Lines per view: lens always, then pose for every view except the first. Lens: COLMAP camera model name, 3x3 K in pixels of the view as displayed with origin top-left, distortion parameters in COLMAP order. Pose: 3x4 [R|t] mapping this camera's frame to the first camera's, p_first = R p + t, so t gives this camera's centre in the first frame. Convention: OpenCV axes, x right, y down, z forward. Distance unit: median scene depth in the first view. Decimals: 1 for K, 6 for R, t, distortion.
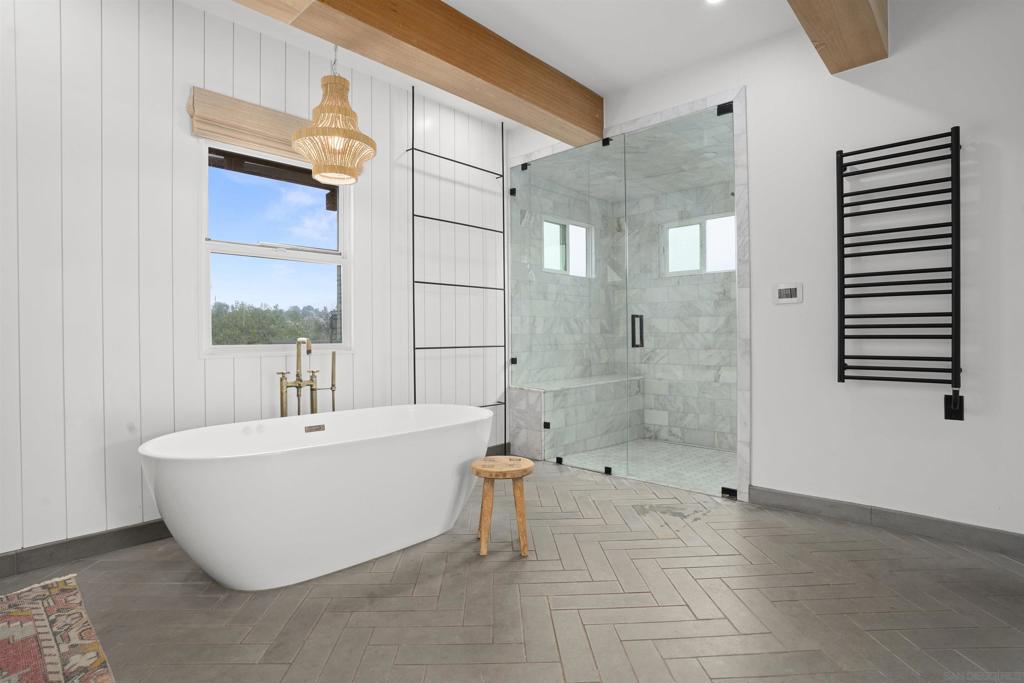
lens RADIAL K [[516.0, 0, 511.0], [0, 516.0, 335.8], [0, 0, 1]] dist [-0.039478, 0.015060]
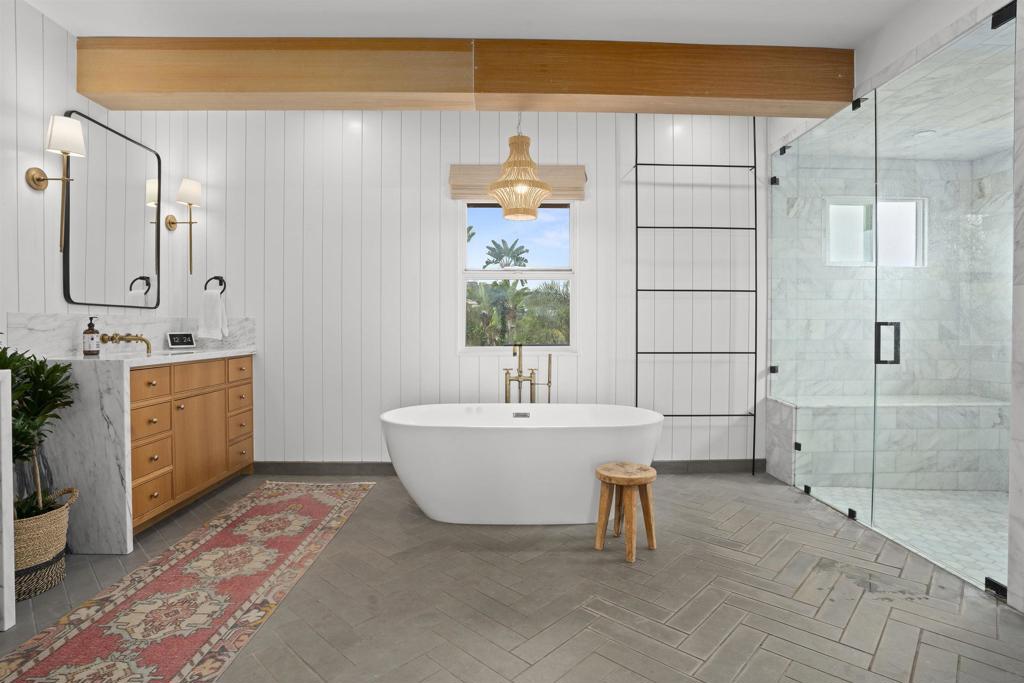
lens RADIAL K [[516.0, 0, 521.8], [0, 516.0, 332.1], [0, 0, 1]] dist [-0.039478, 0.015060]
pose [[0.713216, 0.017365, -0.700729, 0.457370], [-0.008213, 0.999831, 0.016418, -0.039851], [0.700896, -0.005955, 0.713239, 0.086743]]
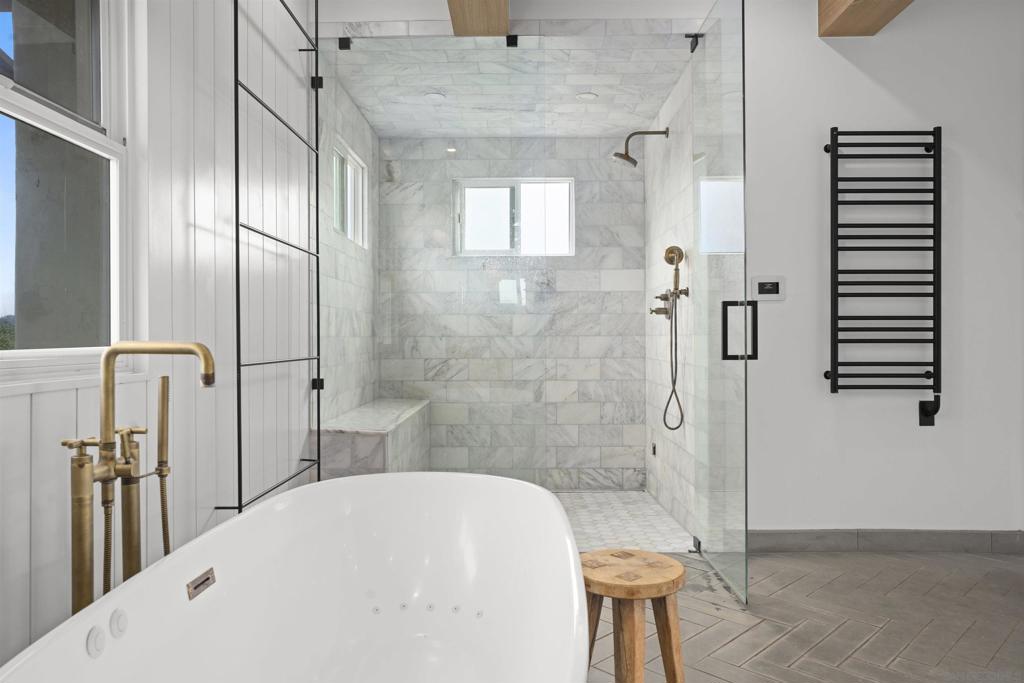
lens RADIAL K [[702.9, 0, 507.5], [0, 702.9, 337.2], [0, 0, 1]] dist [0.004151, 0.004255]
pose [[0.742547, 0.005269, 0.669773, -0.509868], [-0.001407, 0.999979, -0.006306, 0.003540], [-0.669792, 0.003740, 0.742539, 0.421488]]
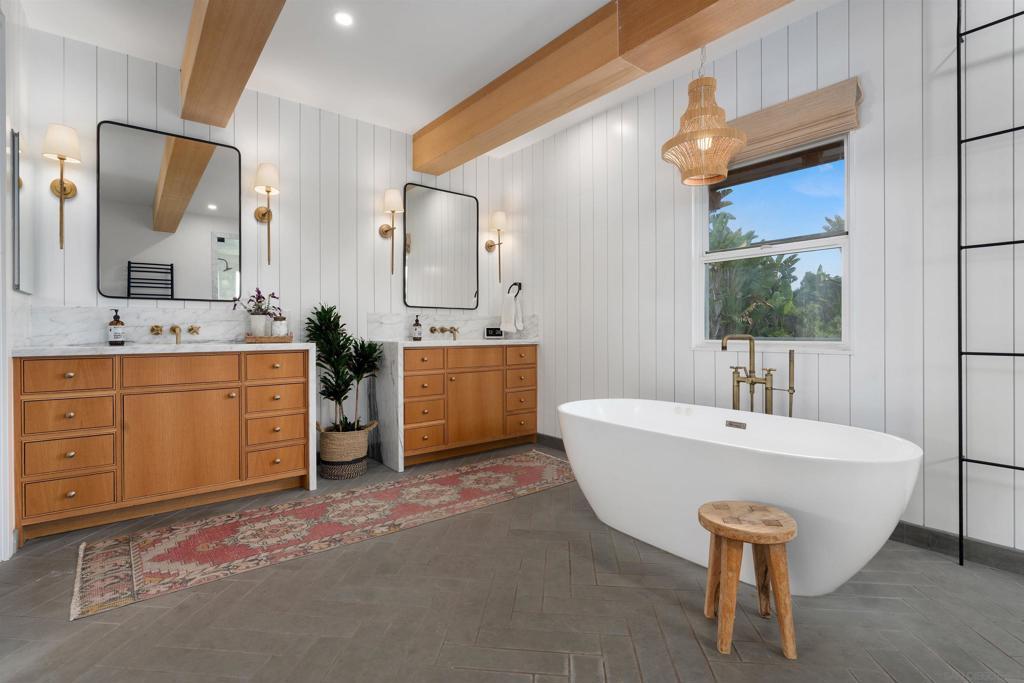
lens RADIAL K [[489.2, 0, 517.7], [0, 489.2, 331.8], [0, 0, 1]] dist [-0.005048, 0.000550]
pose [[-0.126385, 0.010677, -0.991924, 0.563144], [0.005675, 0.999933, 0.010040, -0.012777], [0.991965, -0.004360, -0.126438, 0.630325]]
